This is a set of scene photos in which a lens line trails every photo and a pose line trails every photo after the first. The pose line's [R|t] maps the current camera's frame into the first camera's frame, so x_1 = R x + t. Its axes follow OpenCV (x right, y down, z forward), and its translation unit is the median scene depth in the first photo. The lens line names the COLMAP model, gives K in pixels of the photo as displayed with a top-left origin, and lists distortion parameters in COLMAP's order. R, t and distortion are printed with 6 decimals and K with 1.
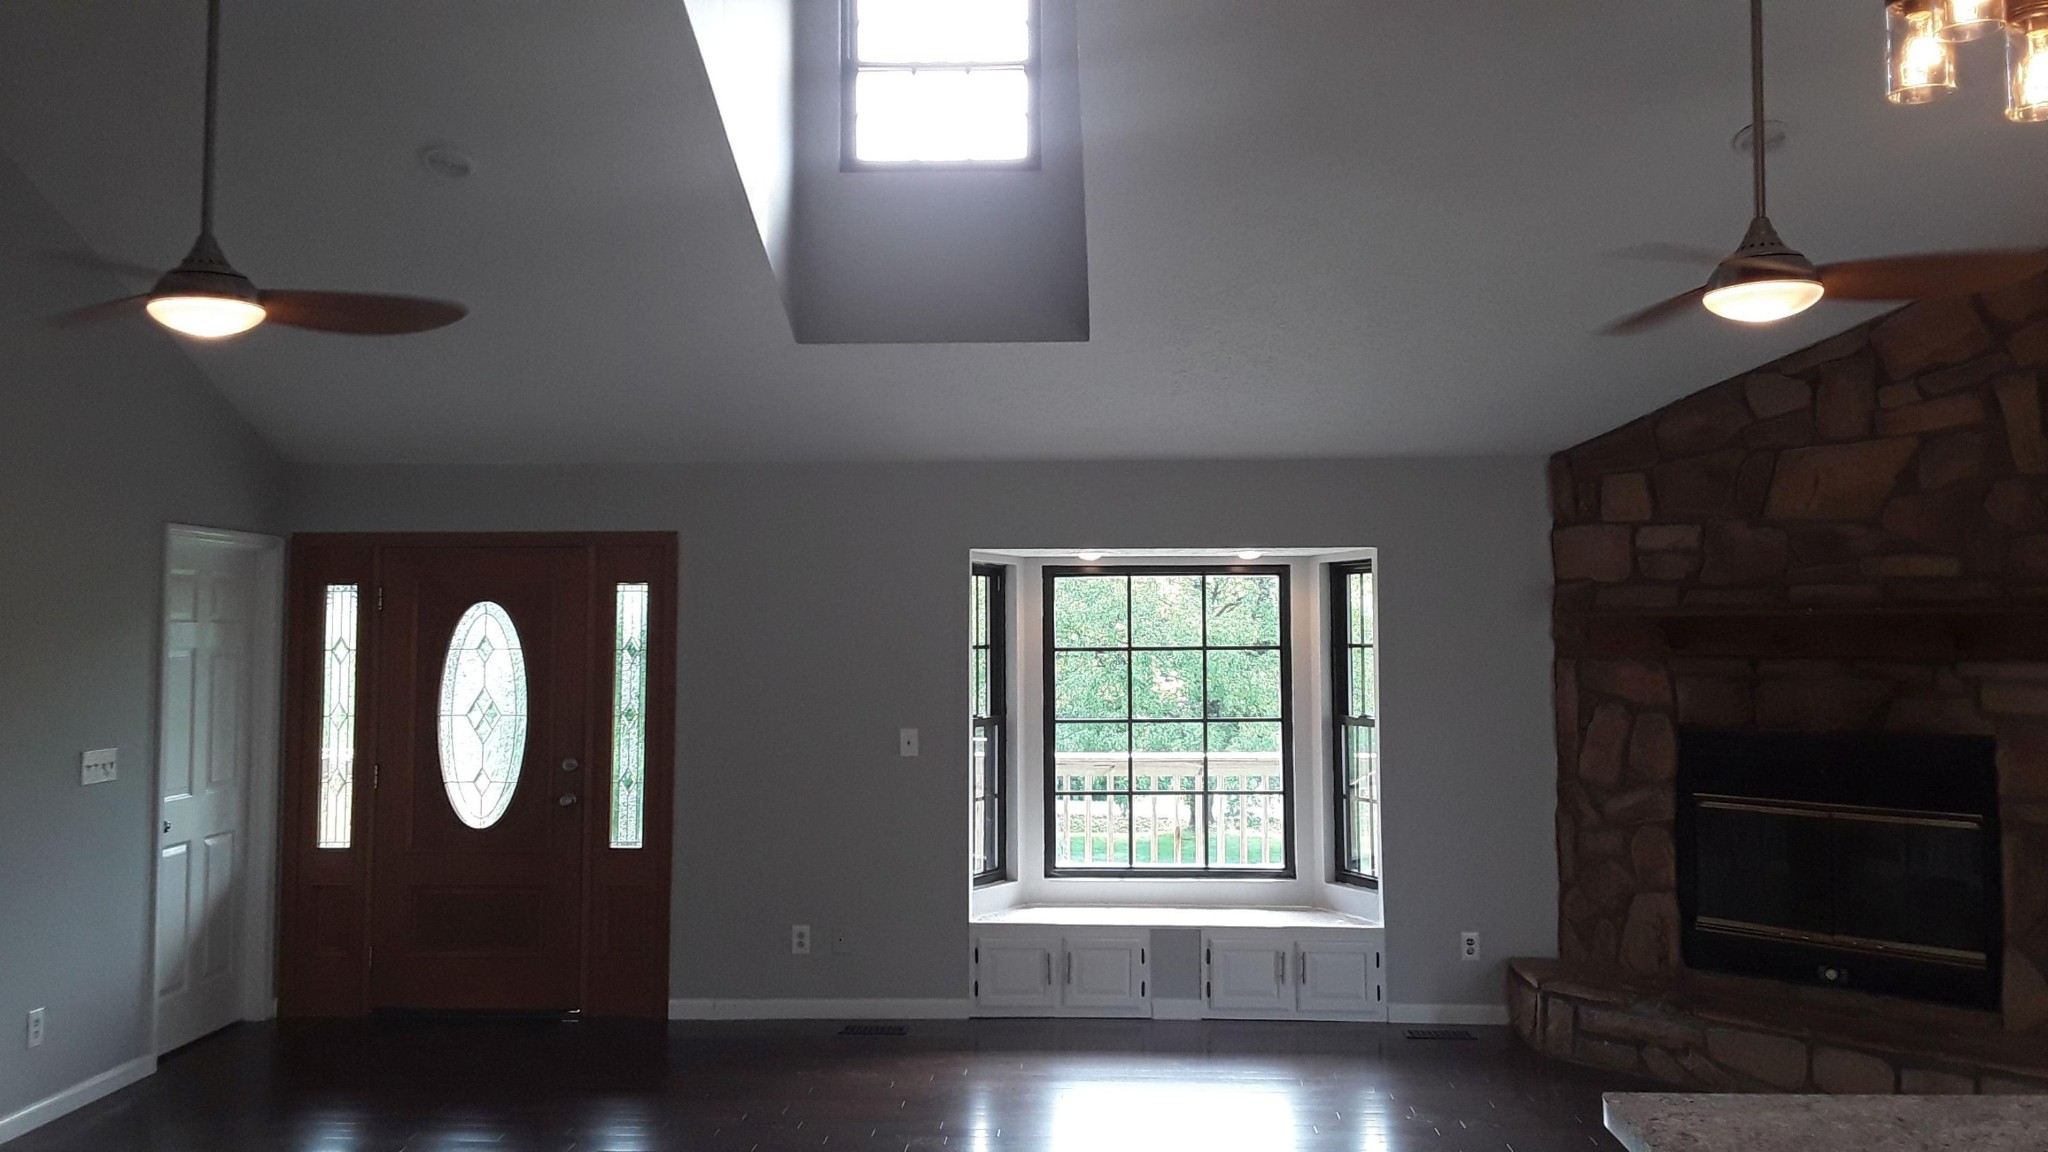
lens RADIAL K [[1642.6, 0, 1038.6], [0, 1642.6, 557.5], [0, 0, 1]] dist [0.084136, -0.112918]
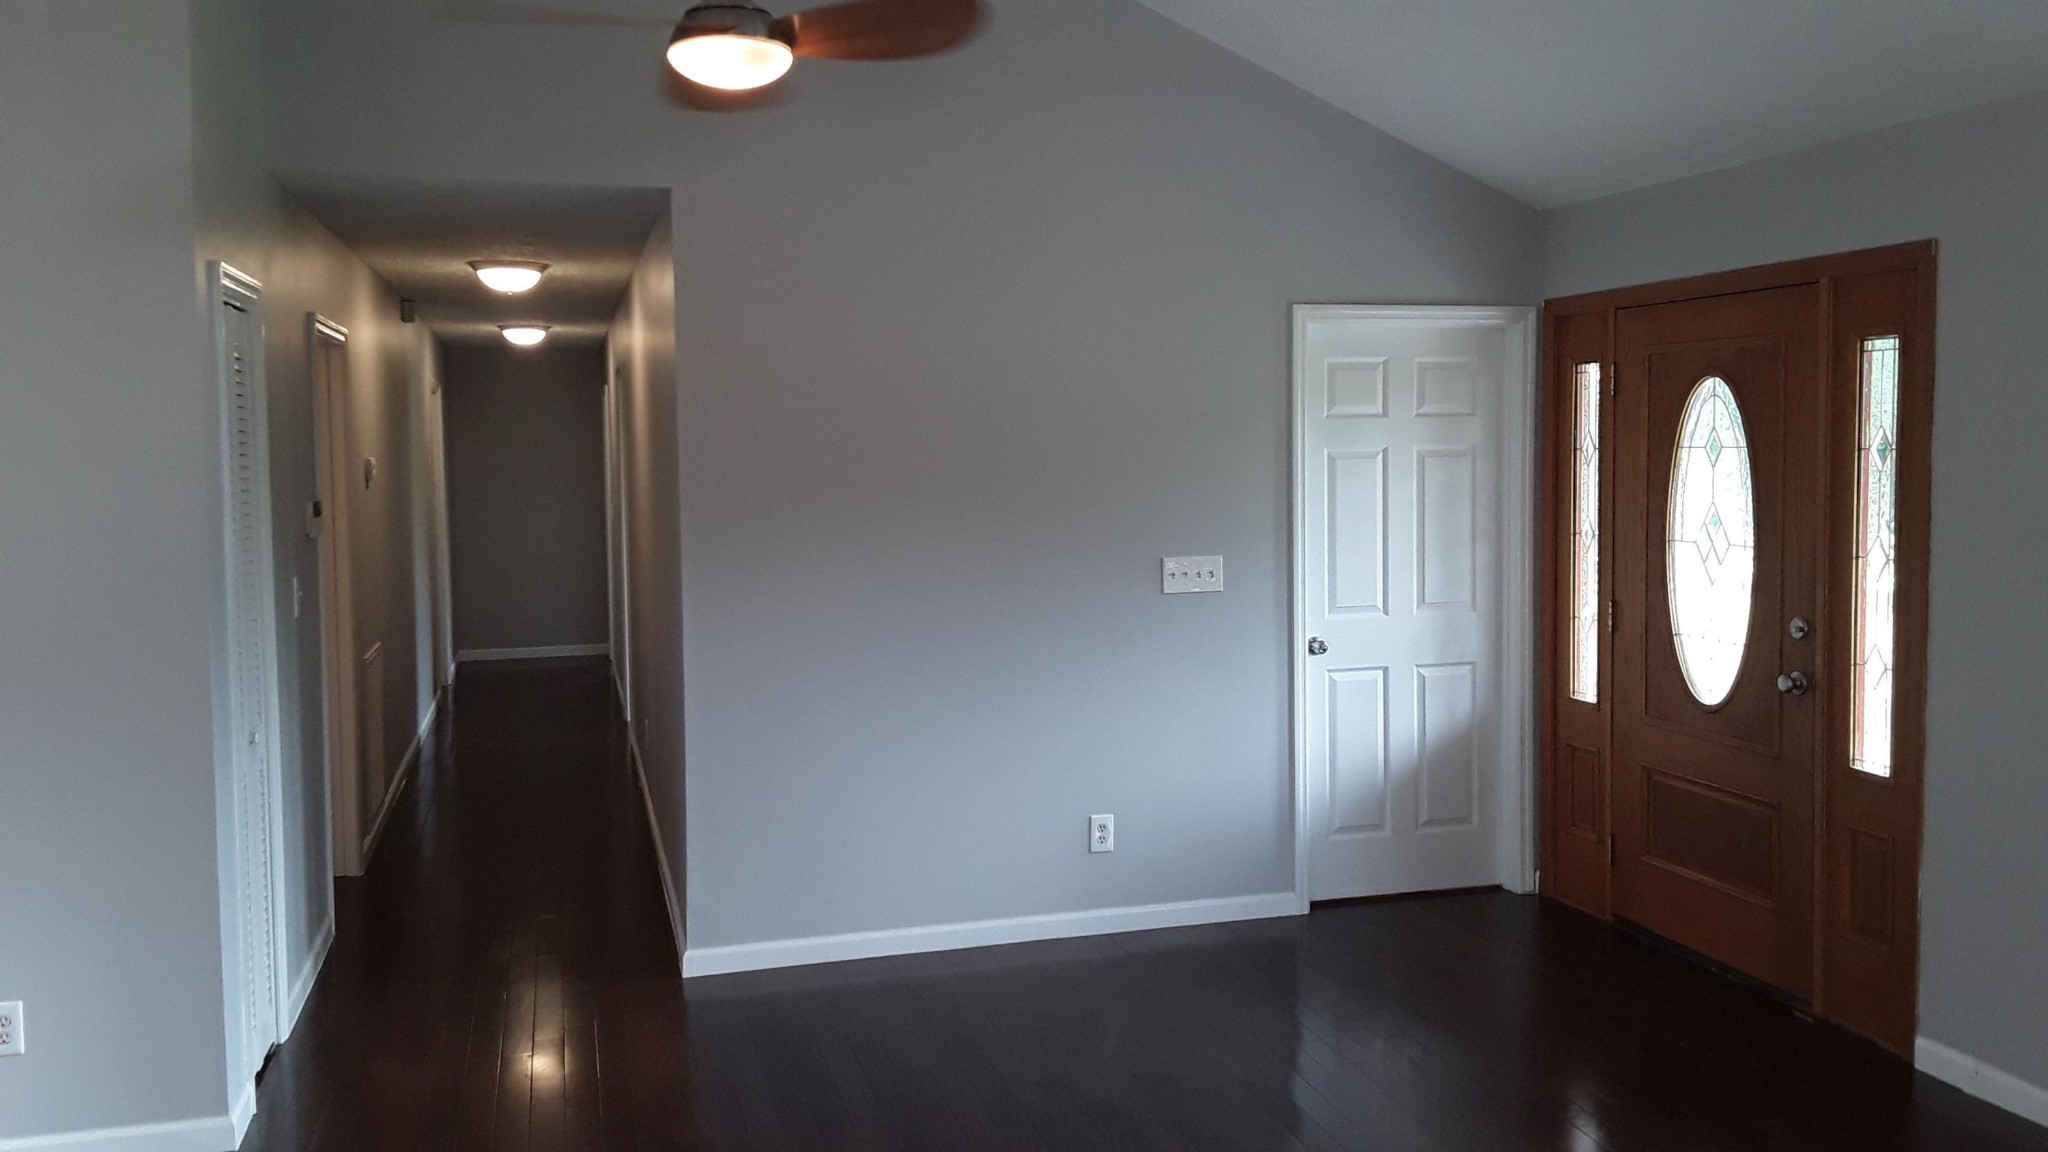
lens RADIAL K [[1642.6, 0, 1009.7], [0, 1642.6, 574.9], [0, 0, 1]] dist [0.084136, -0.112918]
pose [[0.294633, 0.072132, -0.952884, 0.238529], [0.056075, 0.994124, 0.092593, 0.028148], [0.953964, -0.080714, 0.288857, 0.526401]]
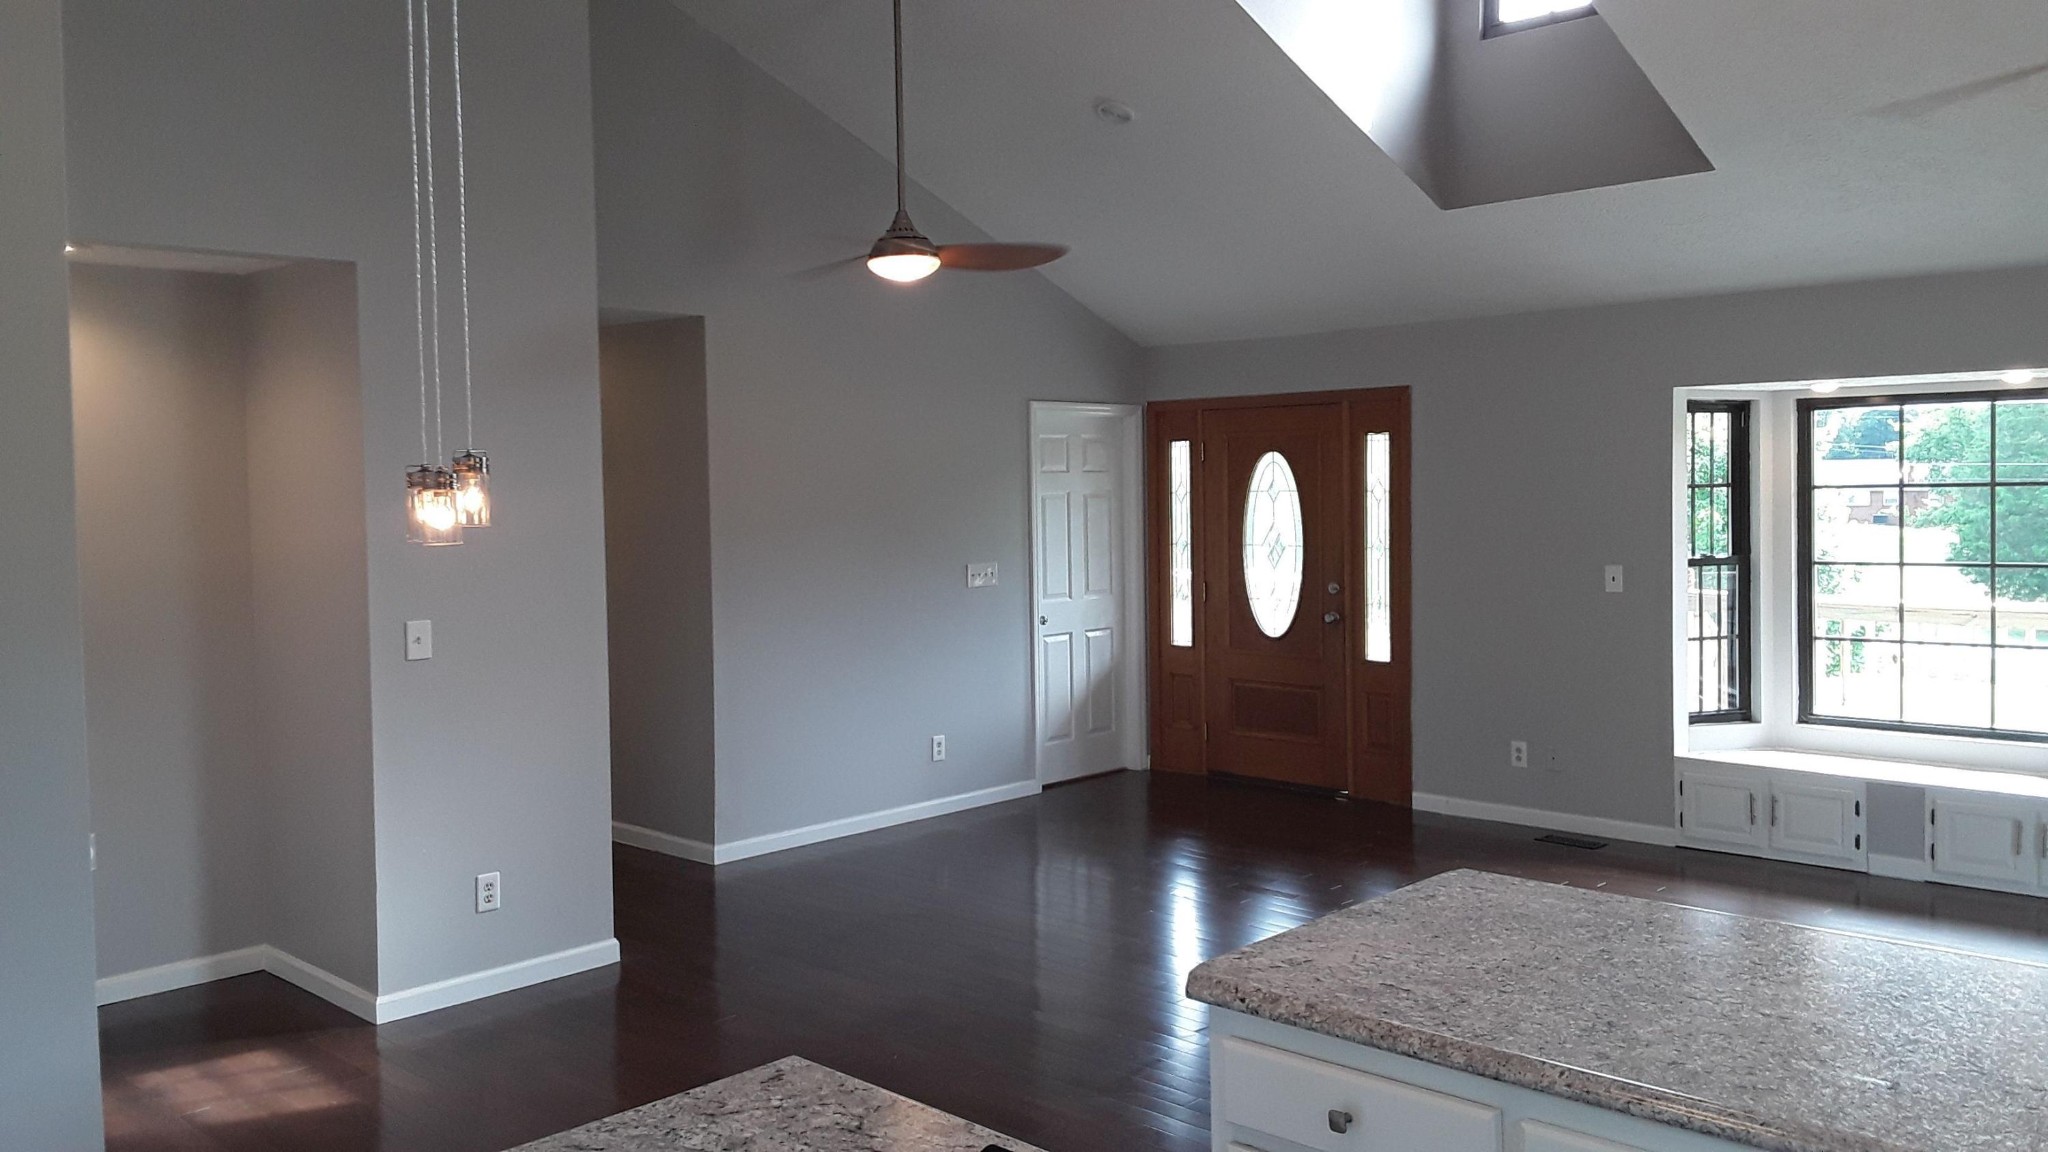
lens RADIAL K [[1642.6, 0, 1027.0], [0, 1642.6, 574.5], [0, 0, 1]] dist [0.084136, -0.112918]
pose [[0.742355, 0.027101, -0.669459, 0.344309], [0.045856, 0.994784, 0.091120, -0.002221], [0.668436, -0.098342, 0.737240, -0.016497]]
